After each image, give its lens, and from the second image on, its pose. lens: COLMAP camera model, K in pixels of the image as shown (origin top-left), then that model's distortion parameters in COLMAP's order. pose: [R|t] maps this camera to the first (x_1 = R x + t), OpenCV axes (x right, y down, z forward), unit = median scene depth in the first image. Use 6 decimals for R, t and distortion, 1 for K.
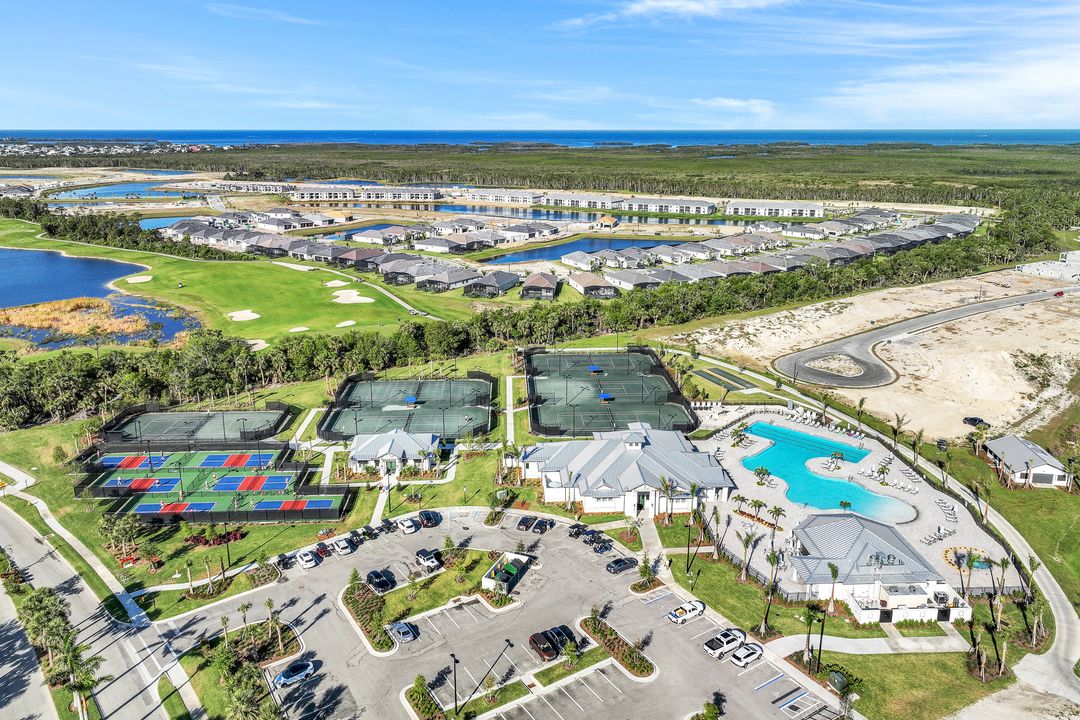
lens RADIAL K [[749.7, 0, 540.0], [0, 749.7, 360.0], [0, 0, 1]] dist [0.005166, 0.001127]
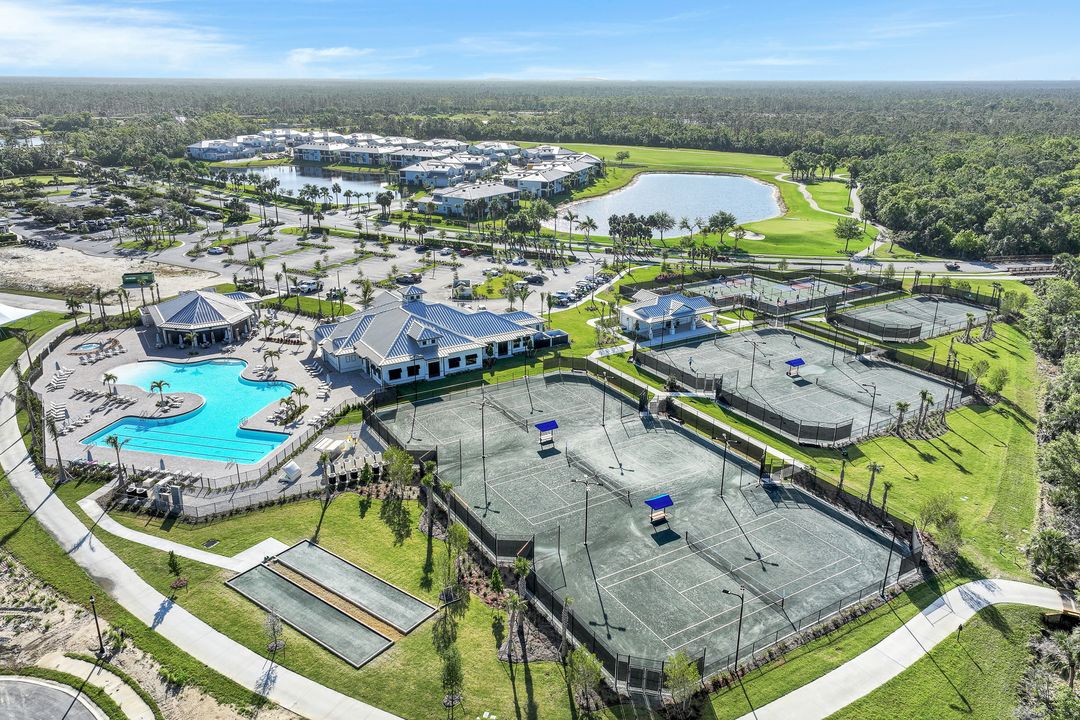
lens RADIAL K [[786.2, 0, 540.0], [0, 786.2, 360.0], [0, 0, 1]] dist [0.004058, 0.000162]
pose [[-0.872975, 0.163042, -0.459708, 0.416710], [-0.147230, 0.810439, 0.567020, -0.376344], [0.465014, 0.562678, -0.683488, 1.660646]]
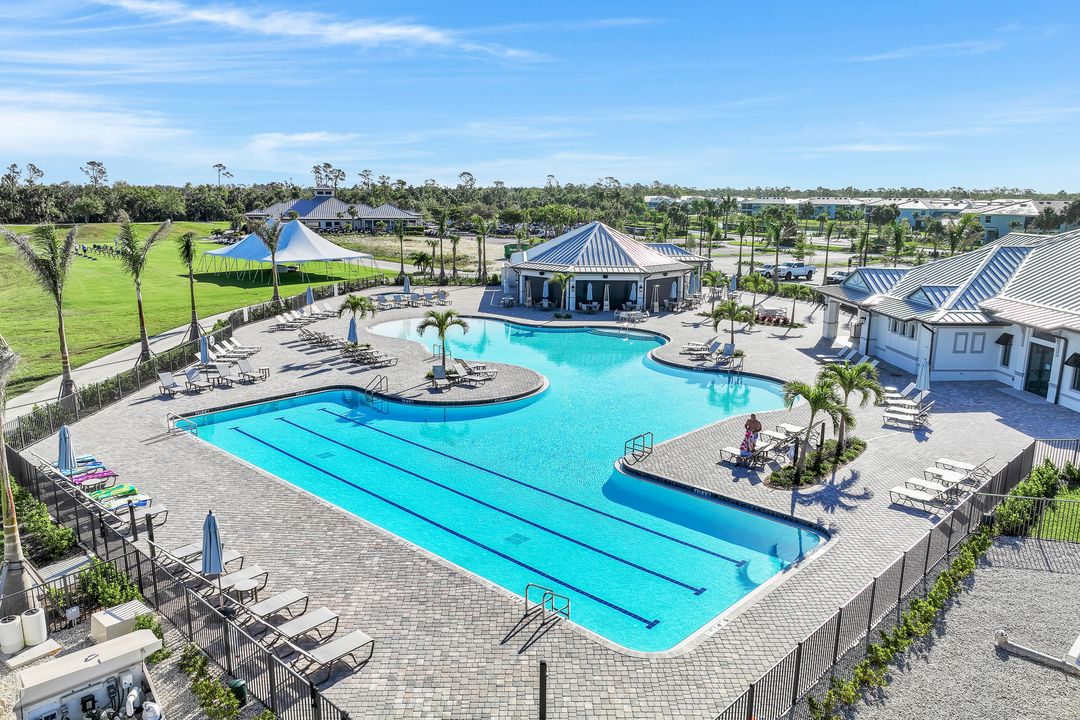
lens RADIAL K [[786.2, 0, 540.0], [0, 786.2, 360.0], [0, 0, 1]] dist [0.004058, 0.000162]
pose [[-0.999876, -0.010180, 0.011975, 0.353769], [-0.003059, 0.873375, 0.487038, 0.004831], [-0.015416, 0.486941, -0.873299, 1.232985]]
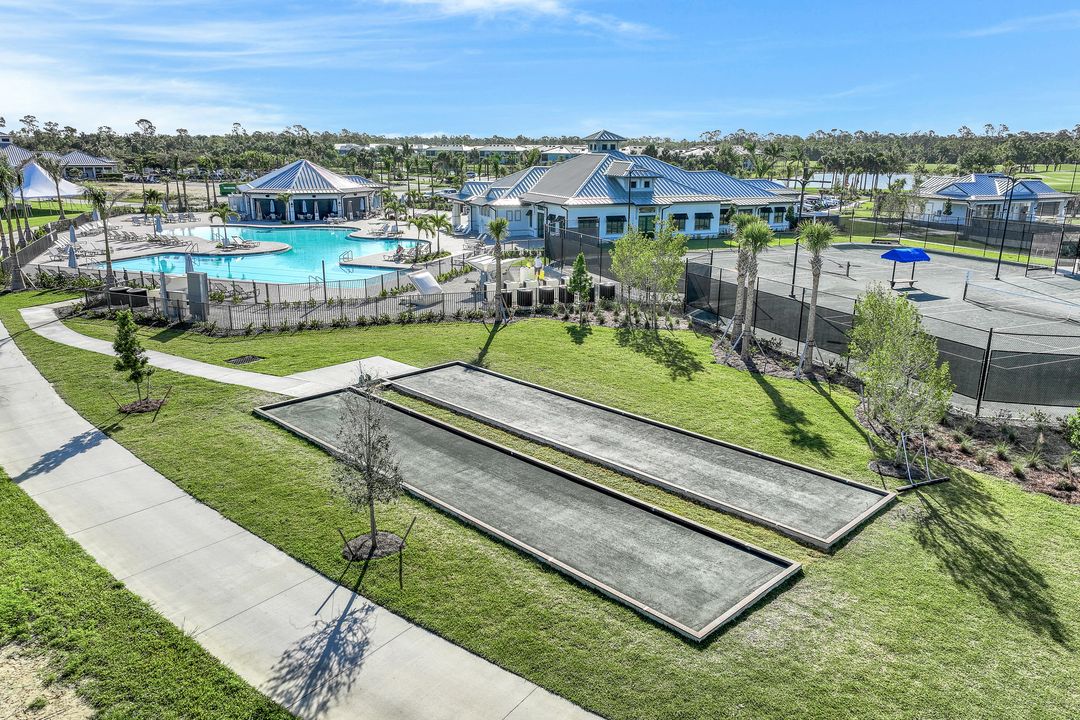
lens RADIAL K [[778.4, 0, 541.4], [0, 778.4, 379.2], [0, 0, 1]] dist [0.007689, -0.000125]
pose [[-0.934006, 0.099135, -0.343227, 0.383847], [-0.109894, 0.834423, 0.540058, -0.064616], [0.339935, 0.542136, -0.768462, 1.468823]]
